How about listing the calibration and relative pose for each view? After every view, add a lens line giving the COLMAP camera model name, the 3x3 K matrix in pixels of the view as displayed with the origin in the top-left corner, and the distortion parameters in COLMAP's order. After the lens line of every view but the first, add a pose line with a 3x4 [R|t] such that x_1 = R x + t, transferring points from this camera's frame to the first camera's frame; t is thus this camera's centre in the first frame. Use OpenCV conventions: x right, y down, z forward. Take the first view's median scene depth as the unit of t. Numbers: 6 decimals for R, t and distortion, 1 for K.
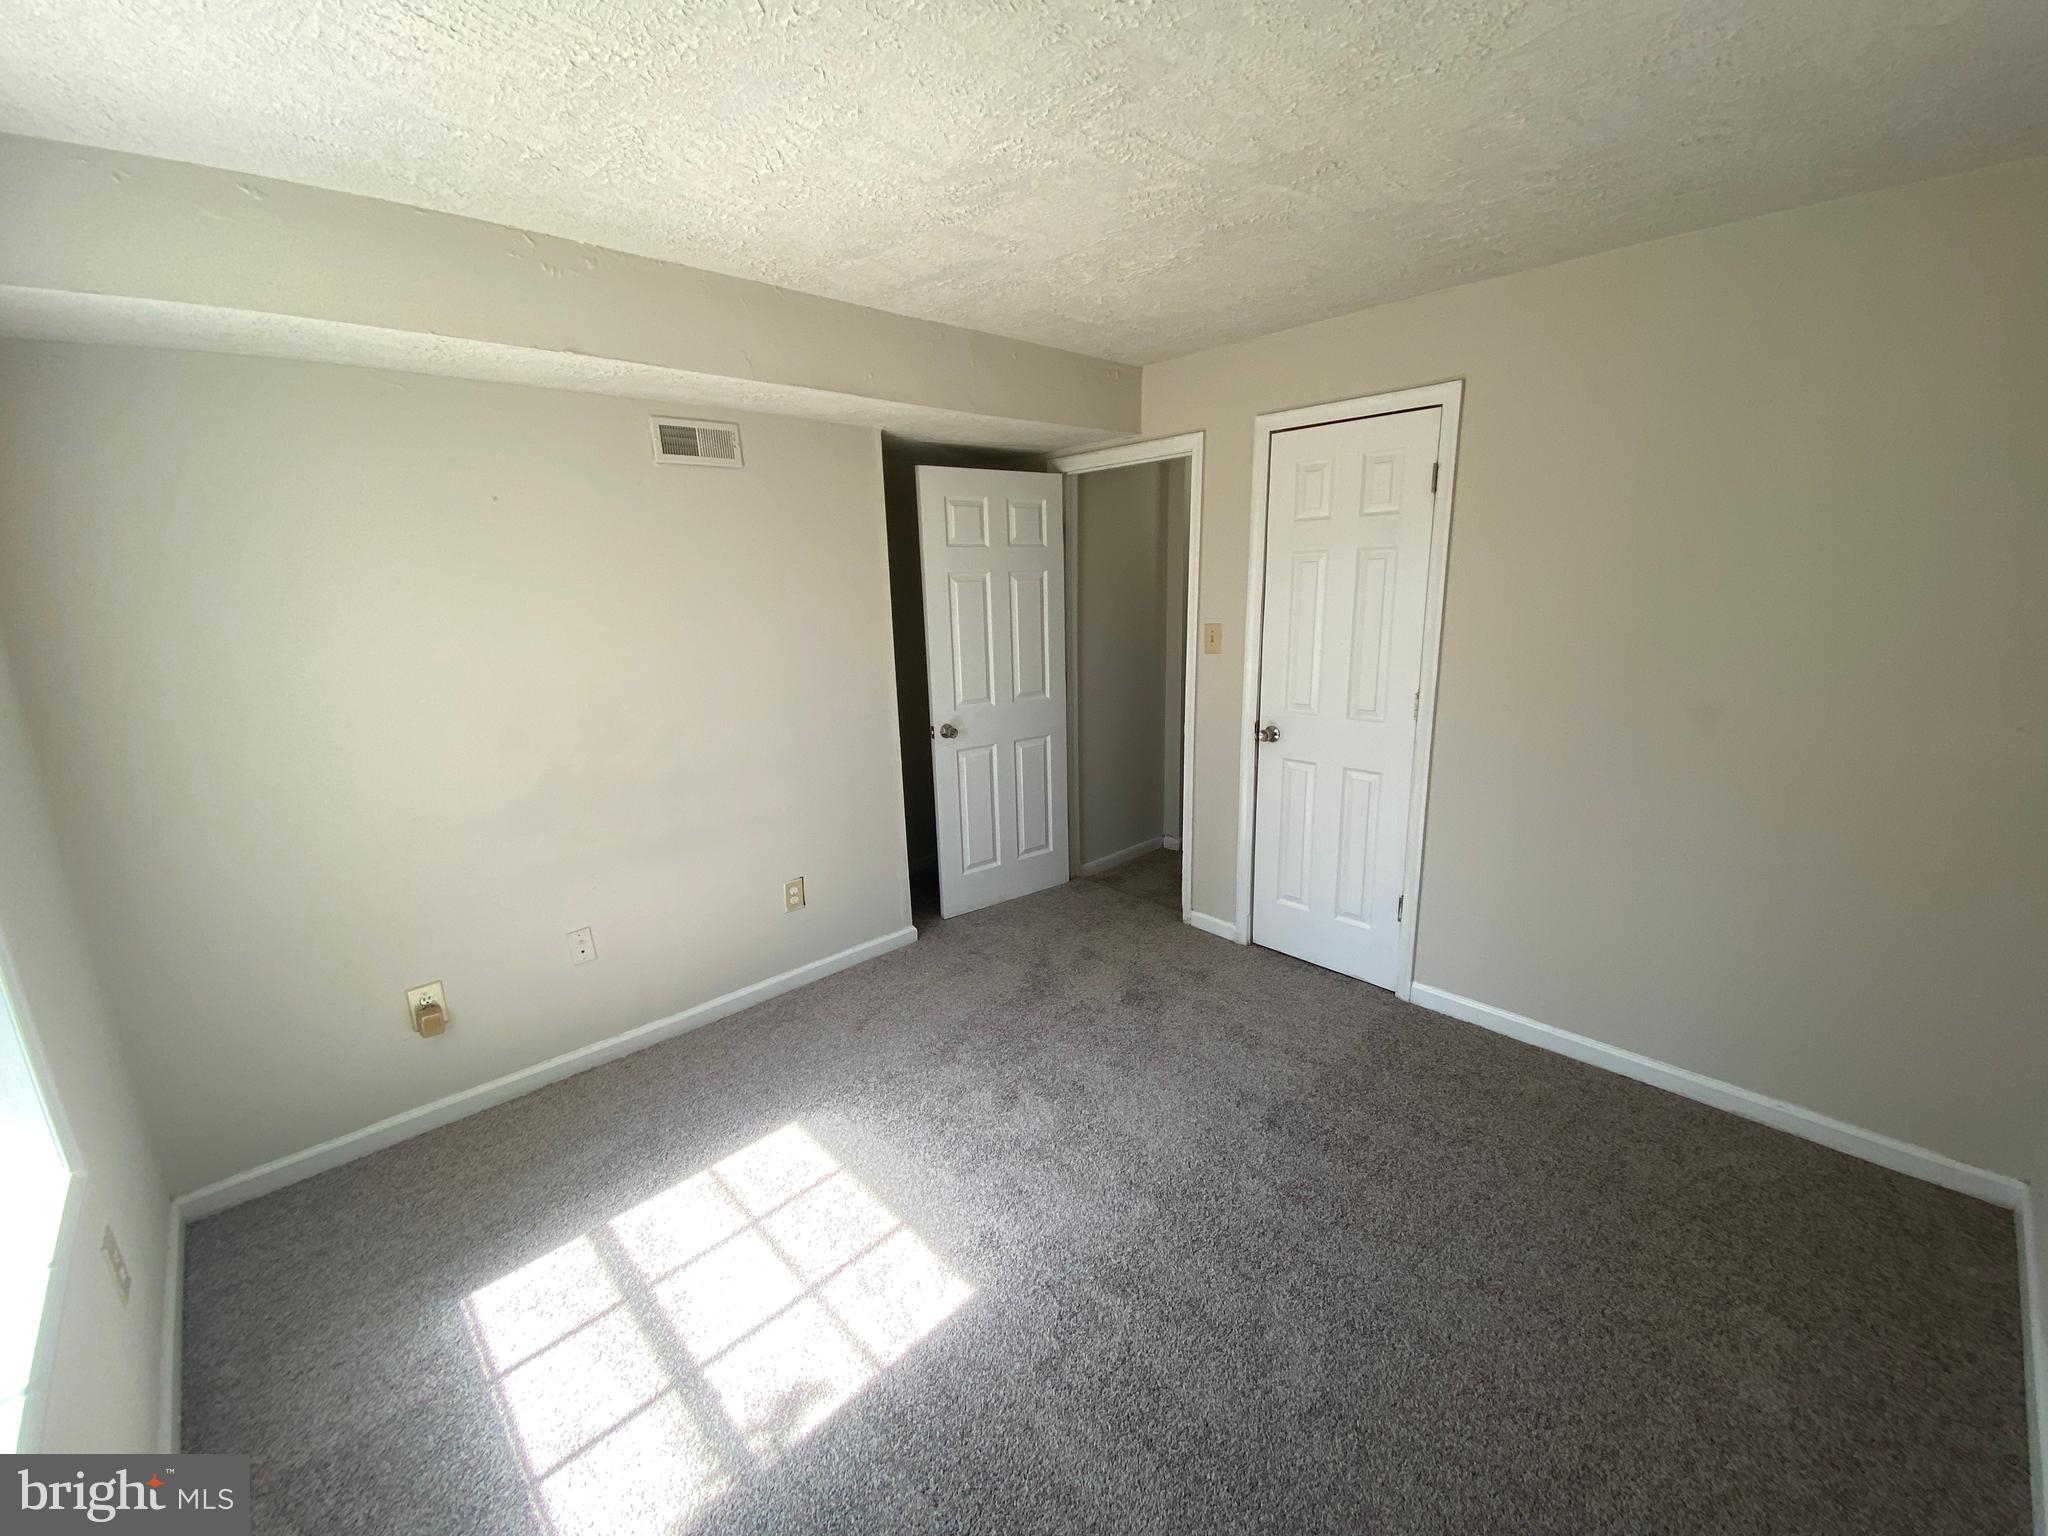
lens RADIAL K [[812.9, 0, 1024.0], [0, 812.9, 768.0], [0, 0, 1]] dist [0.001448, -0.013529]
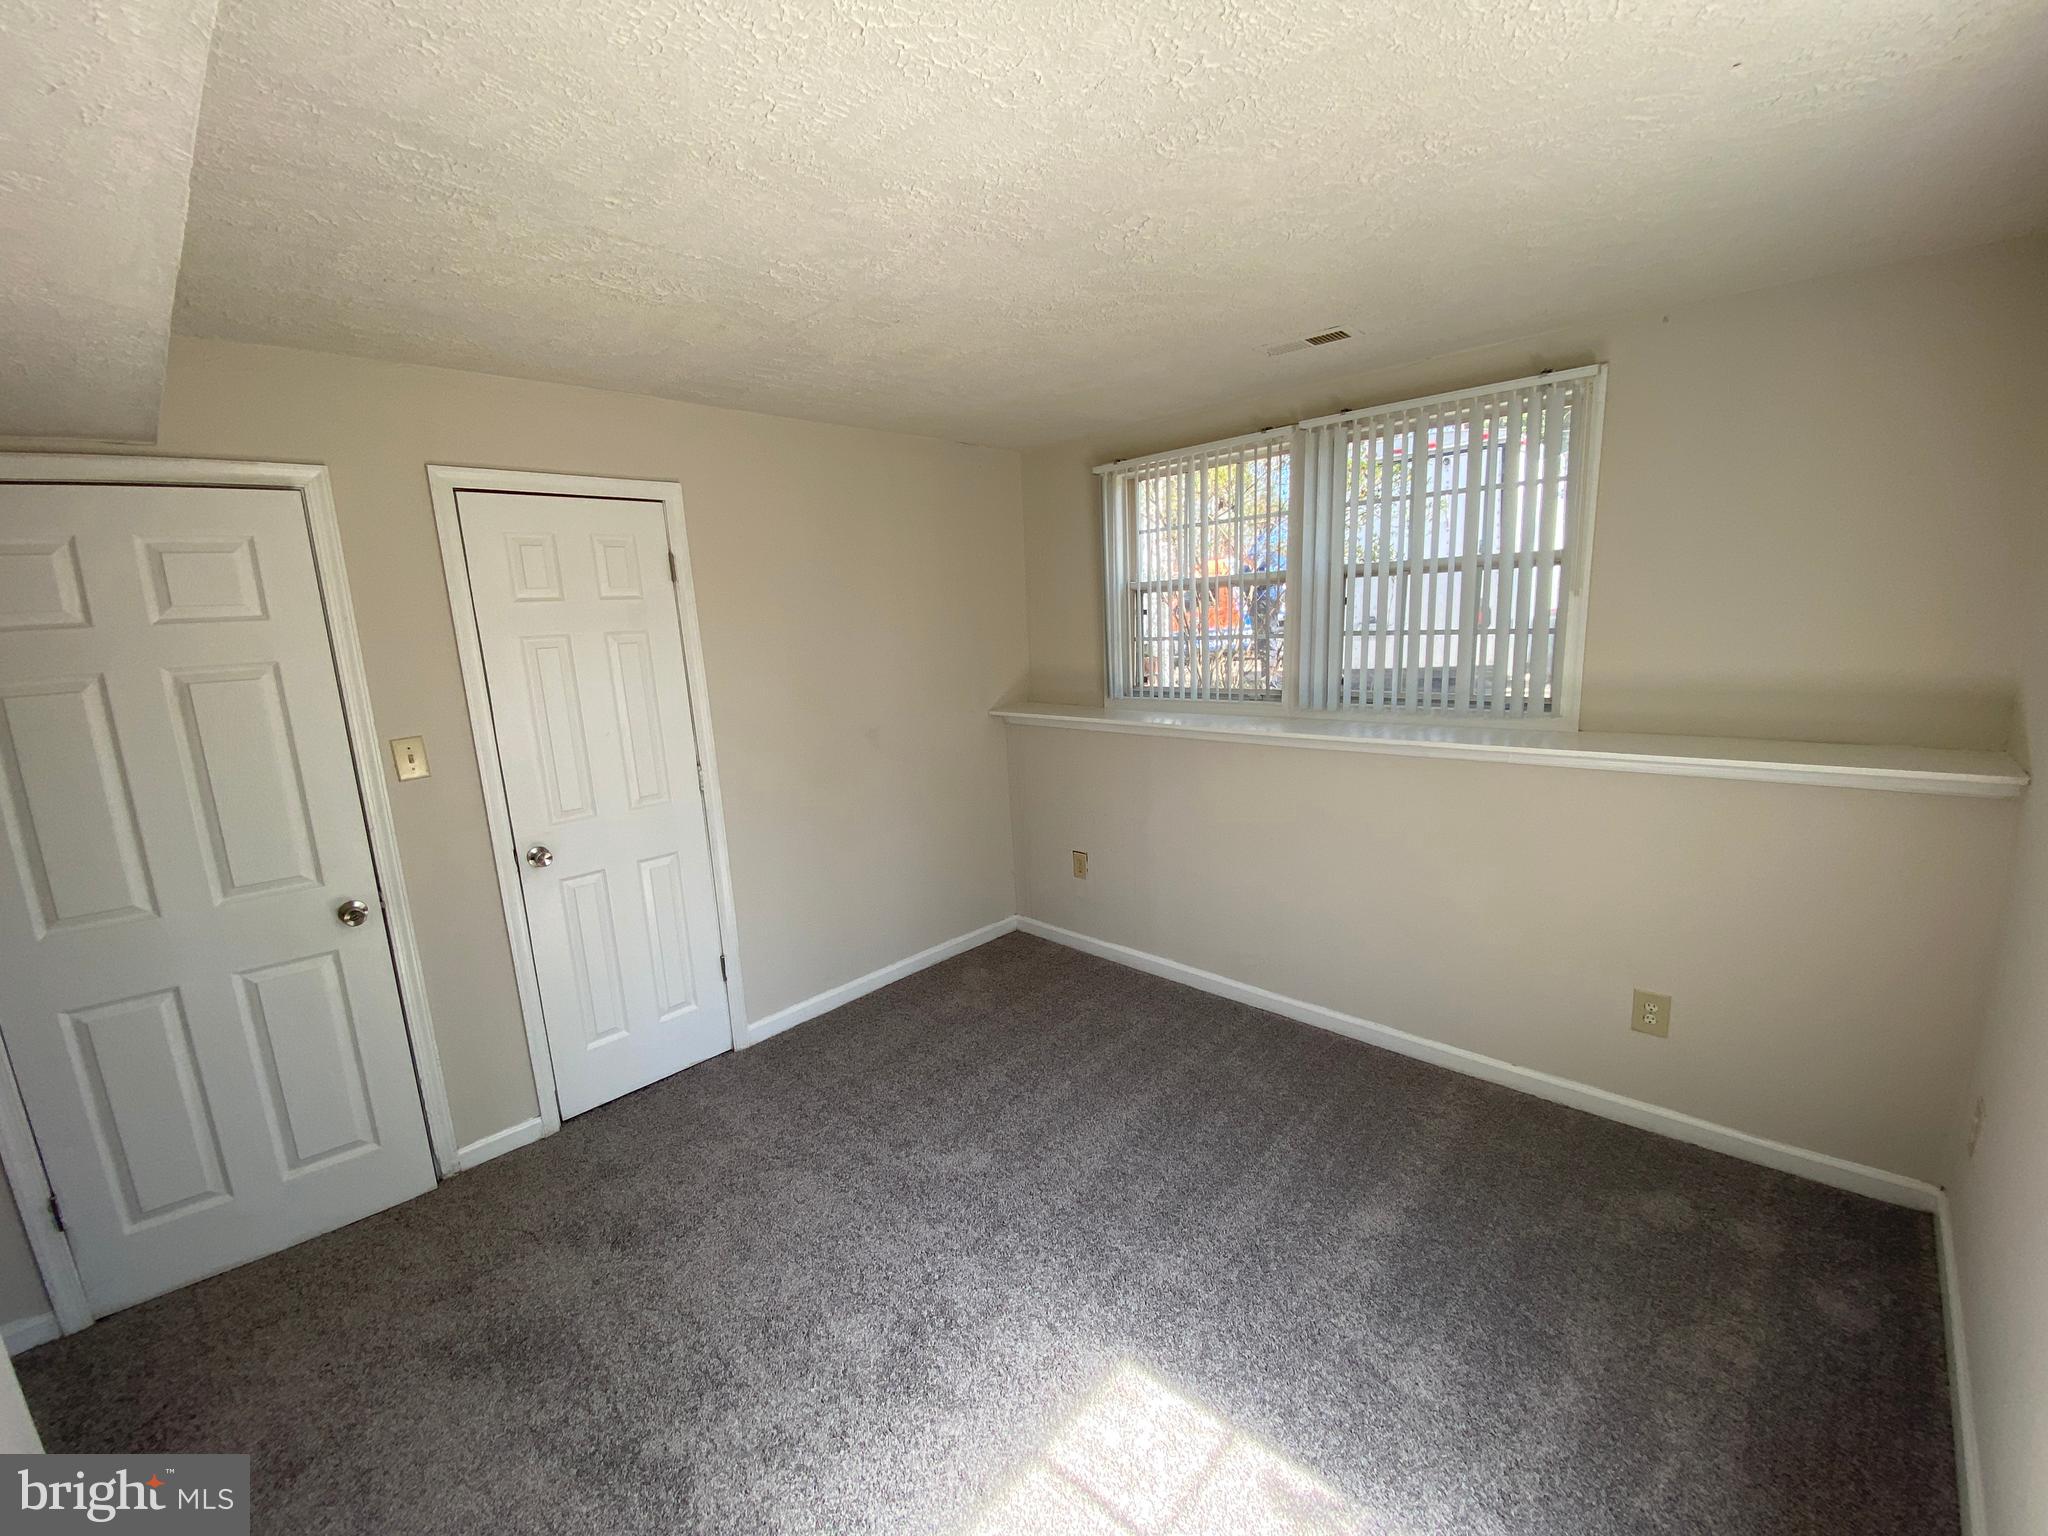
lens RADIAL K [[812.9, 0, 1024.0], [0, 812.9, 768.0], [0, 0, 1]] dist [0.001448, -0.013529]
pose [[-0.063529, -0.151475, 0.986417, -0.743211], [0.278416, 0.946481, 0.163273, -0.180846], [-0.958357, 0.285007, -0.017955, 0.767391]]
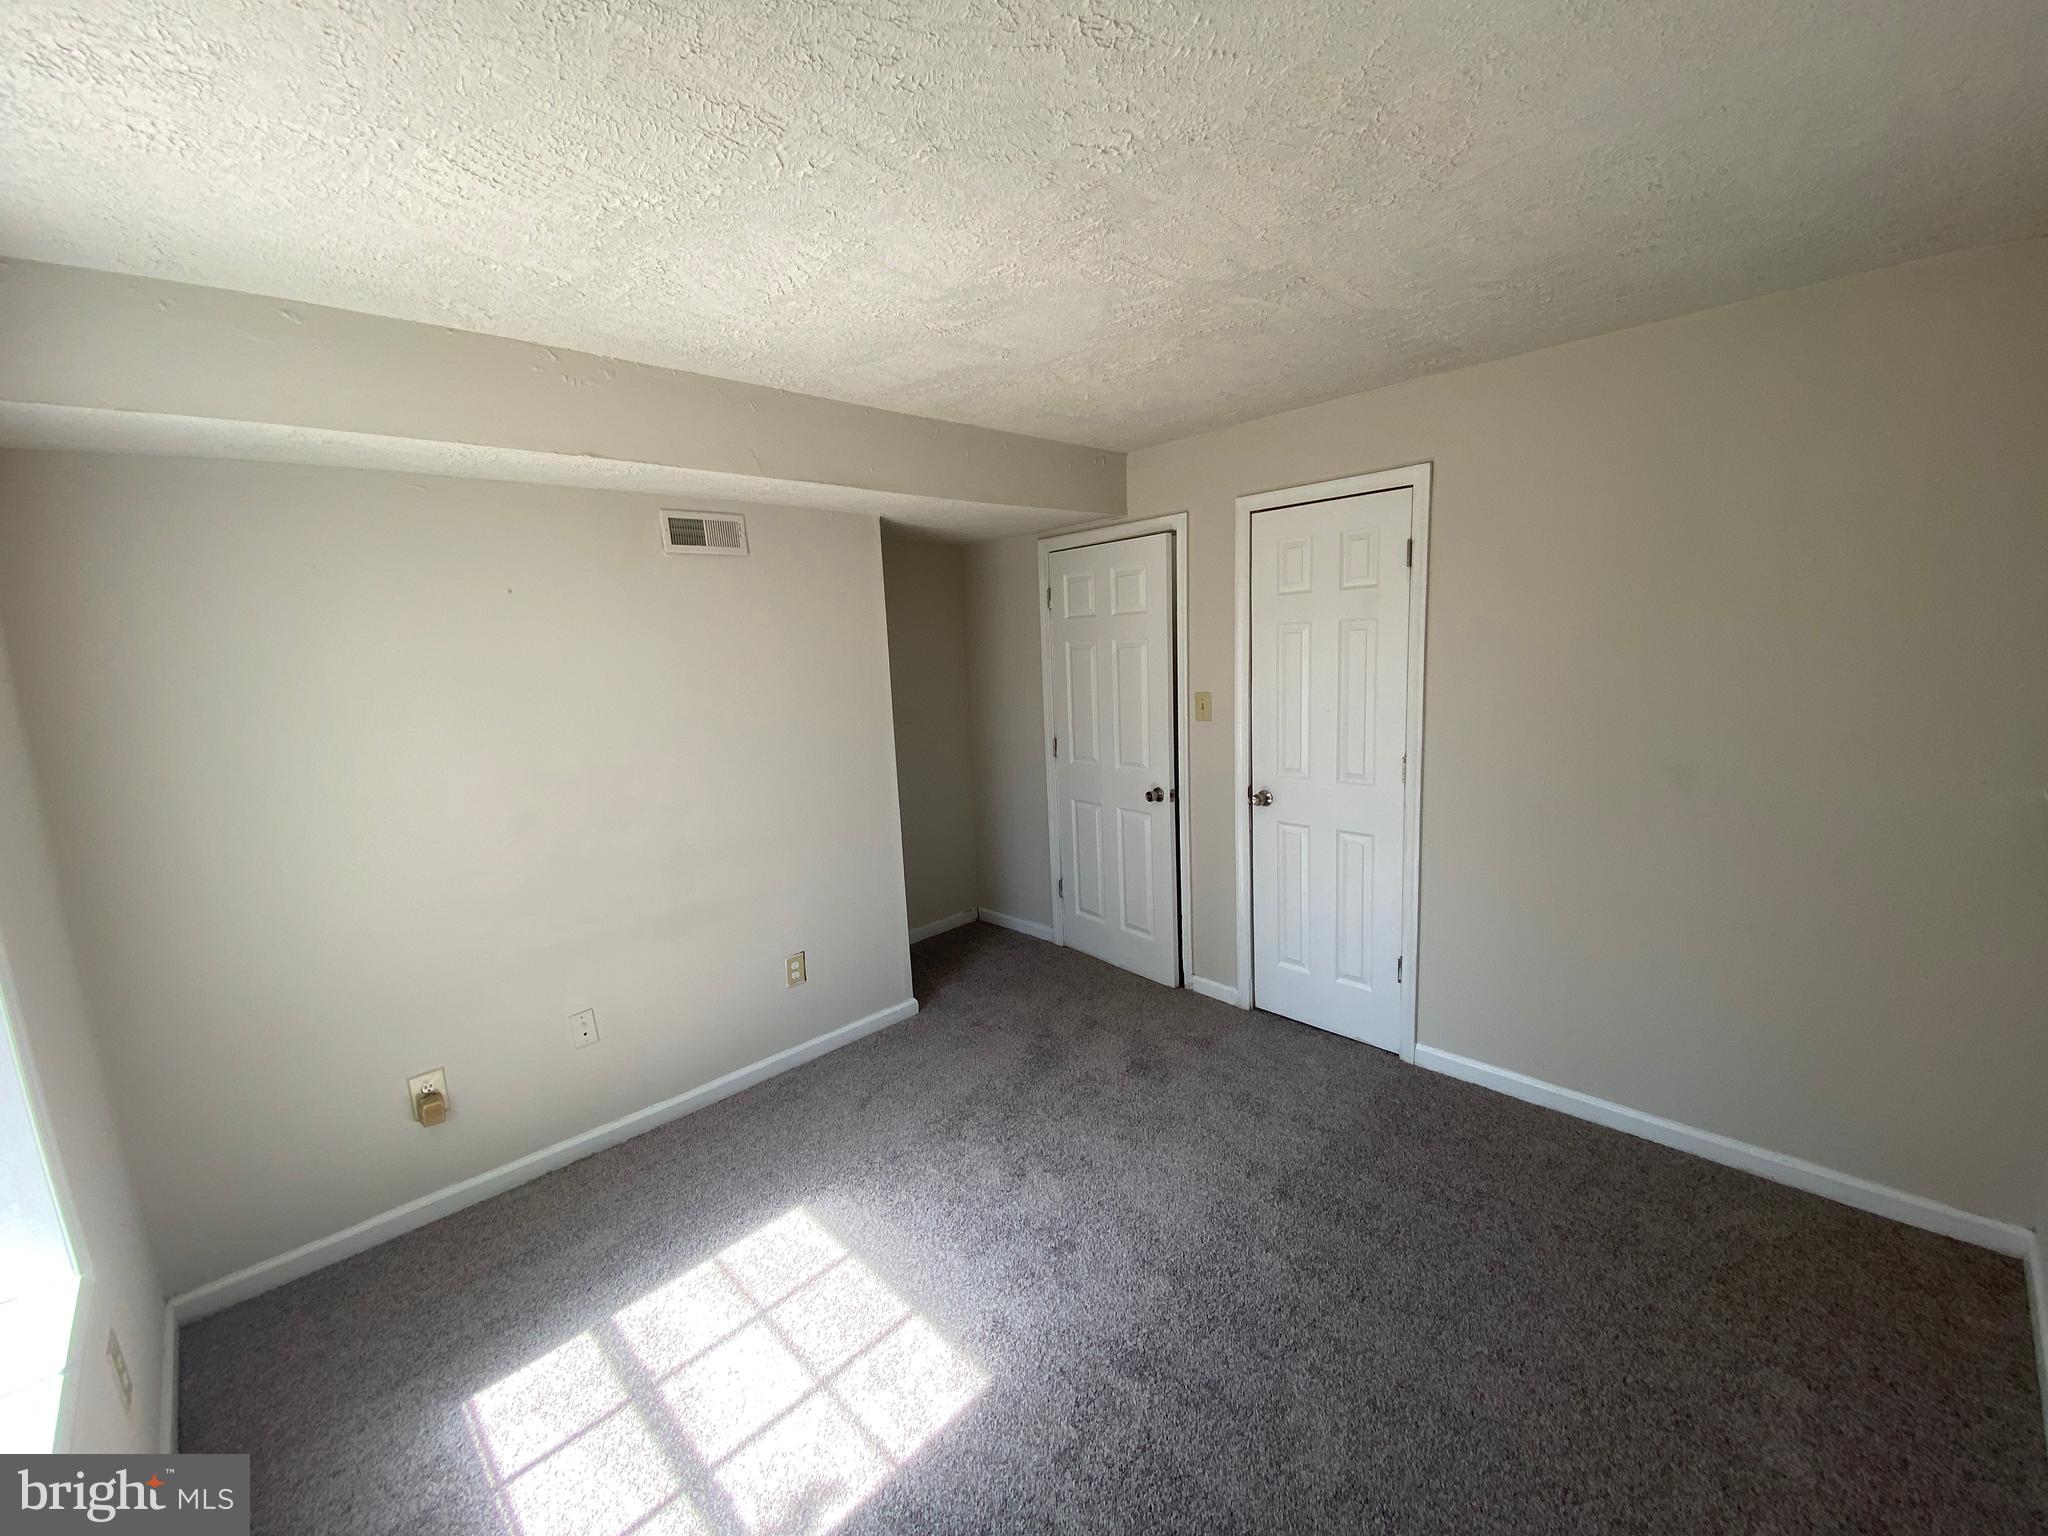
lens RADIAL K [[815.7, 0, 1024.0], [0, 815.7, 768.0], [0, 0, 1]] dist [-0.001774, -0.011786]
pose [[0.999707, -0.021012, 0.012012, -0.013494], [0.021854, 0.996952, -0.074900, -0.015536], [-0.010402, 0.075141, 0.997119, -0.029905]]
